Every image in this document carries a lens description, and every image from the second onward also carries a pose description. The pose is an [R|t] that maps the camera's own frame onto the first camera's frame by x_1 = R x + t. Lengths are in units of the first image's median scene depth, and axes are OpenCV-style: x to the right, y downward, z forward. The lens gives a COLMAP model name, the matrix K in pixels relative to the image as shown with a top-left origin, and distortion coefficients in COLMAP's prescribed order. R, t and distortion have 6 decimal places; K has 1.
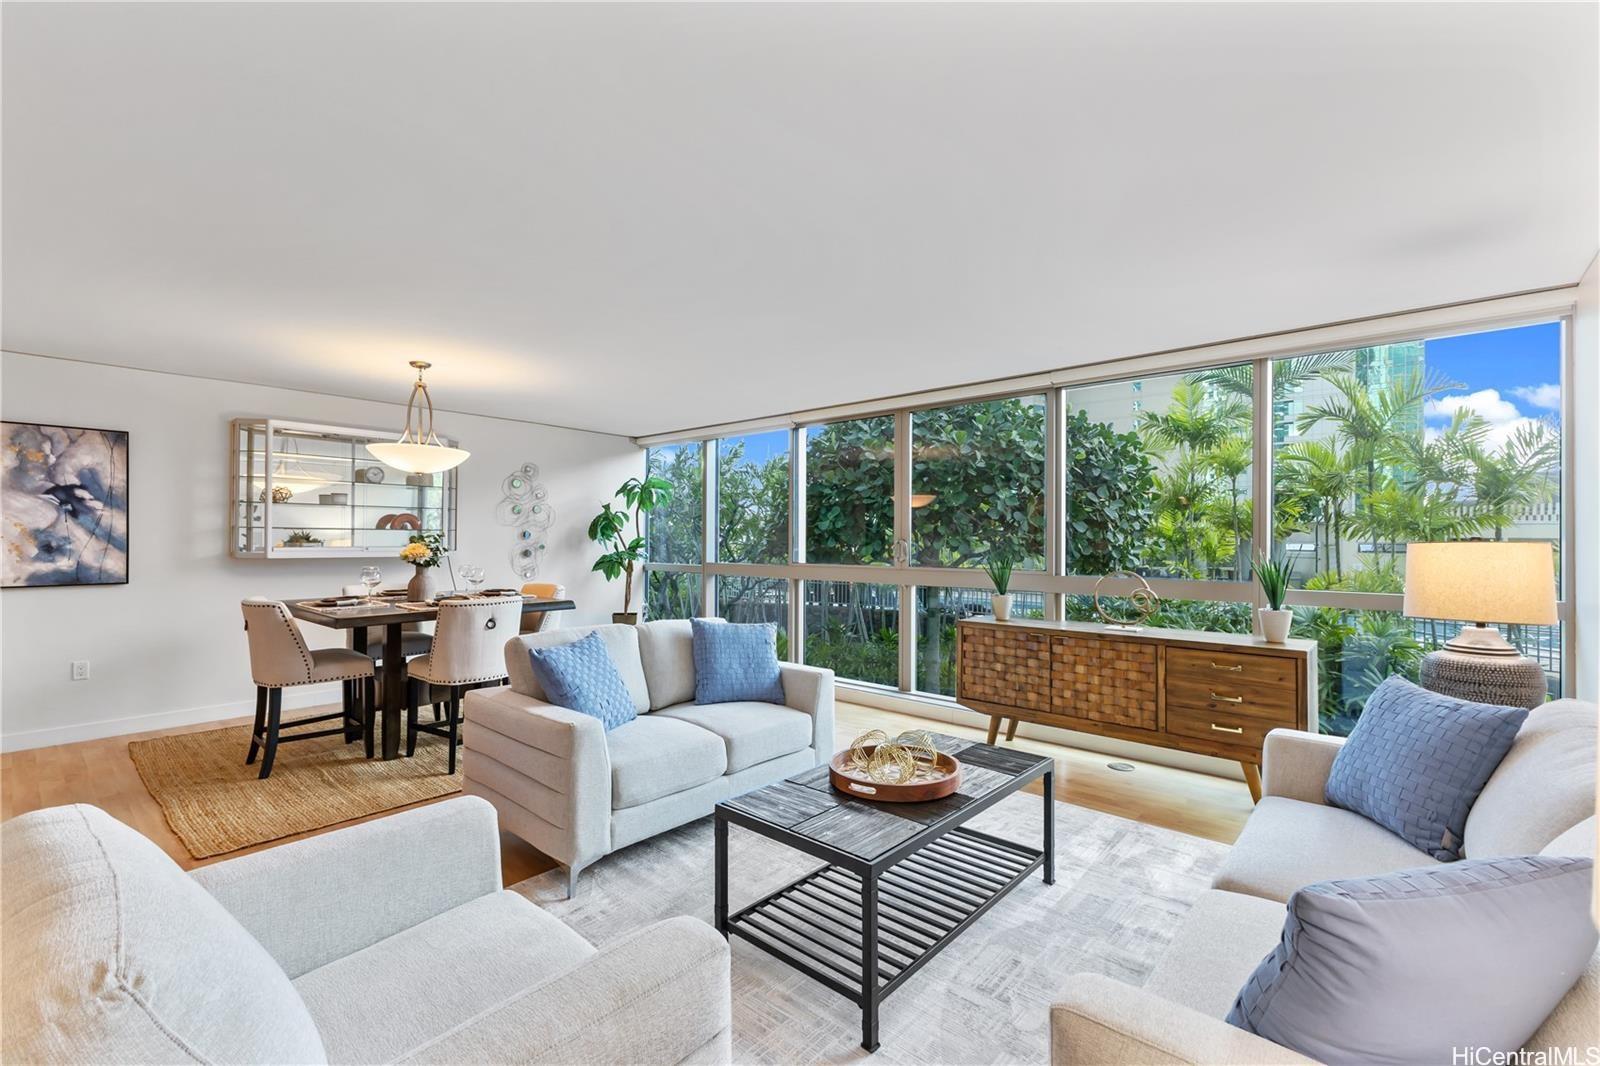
lens RADIAL K [[673.5, 0, 795.8], [0, 673.5, 541.3], [0, 0, 1]] dist [0.003981, 0.000112]
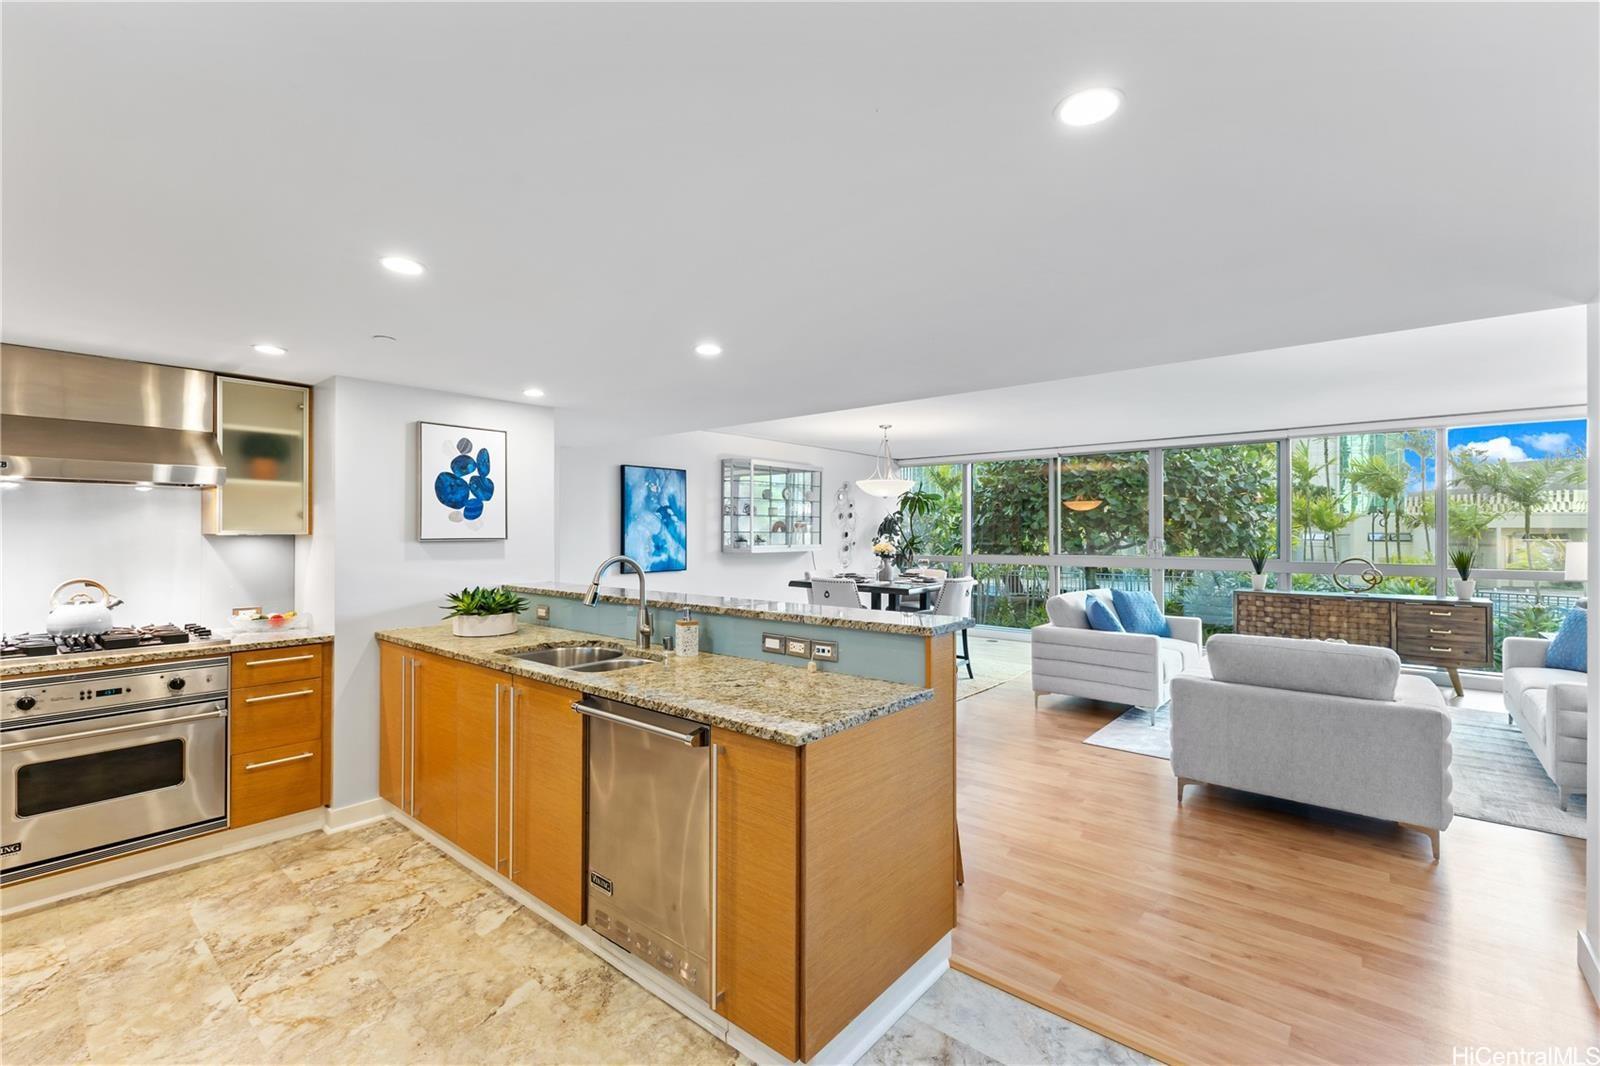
lens RADIAL K [[673.5, 0, 790.7], [0, 673.5, 530.6], [0, 0, 1]] dist [0.003981, 0.000112]
pose [[0.999918, -0.004219, 0.012074, -0.816548], [0.004246, 0.999988, -0.002238, -0.022865], [-0.012064, 0.002289, 0.999925, -0.555015]]
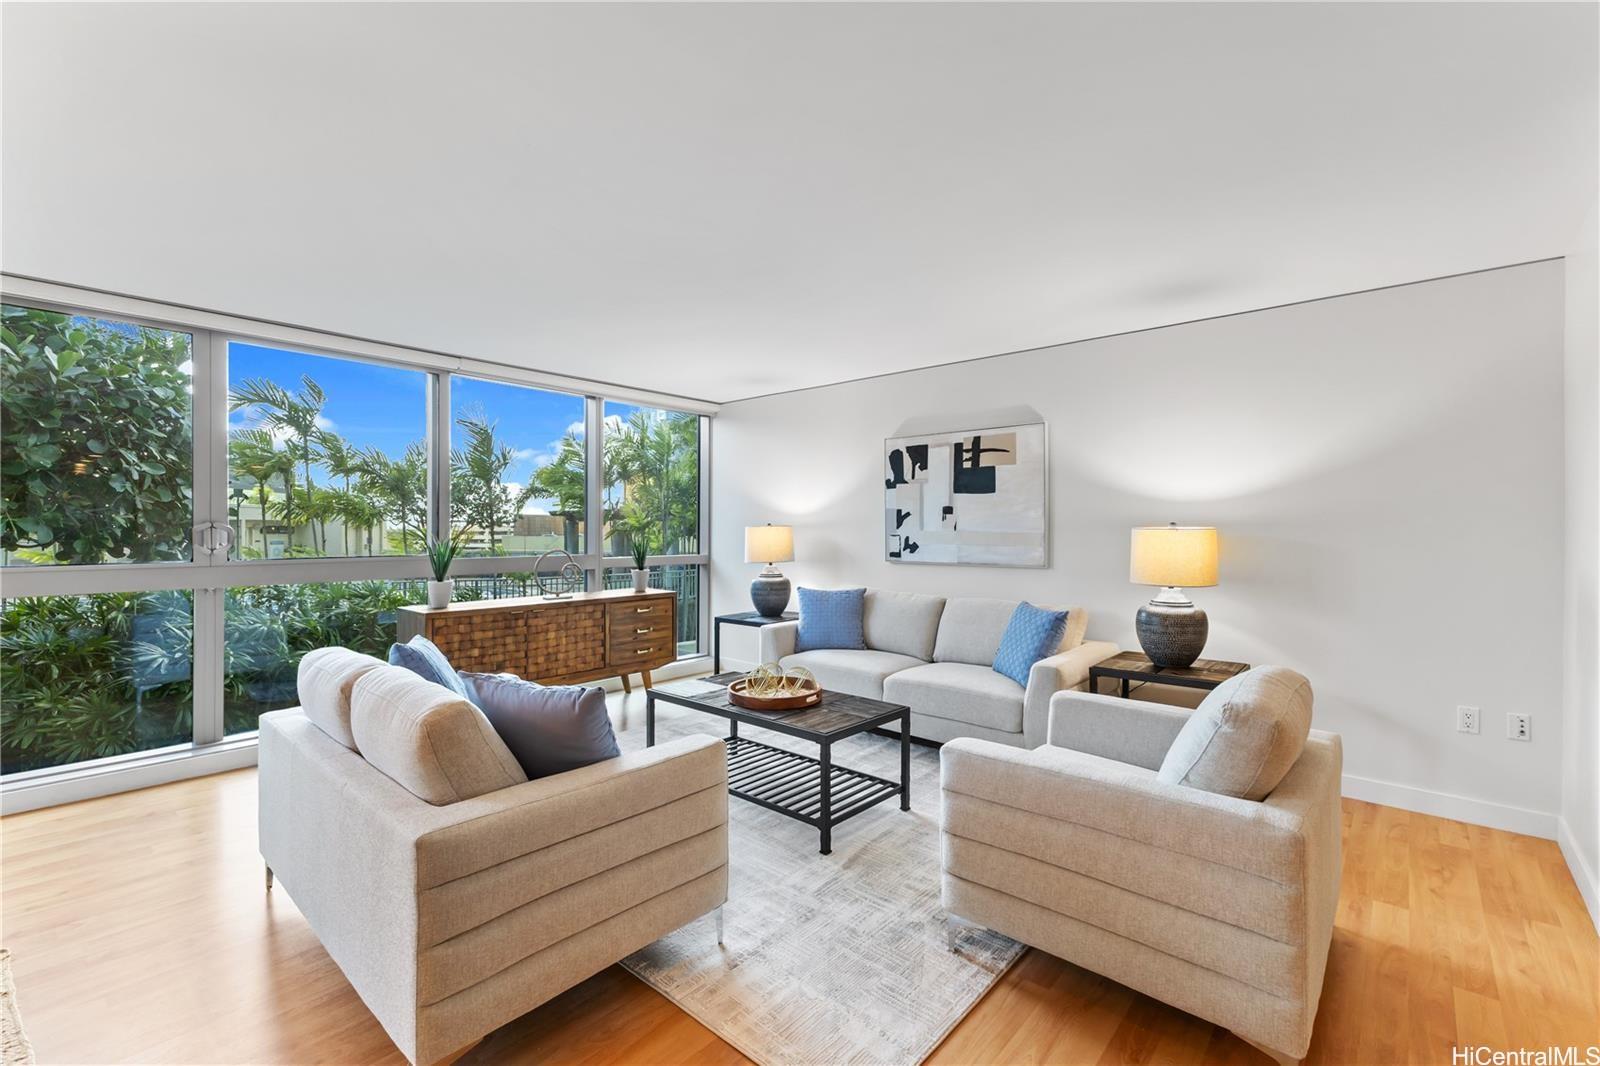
lens RADIAL K [[673.5, 0, 786.5], [0, 673.5, 528.3], [0, 0, 1]] dist [0.003981, 0.000112]
pose [[0.017811, -0.001830, 0.999840, -0.668834], [-0.002718, 0.999995, 0.001879, 0.000564], [-0.999838, -0.002751, 0.017806, 0.513589]]
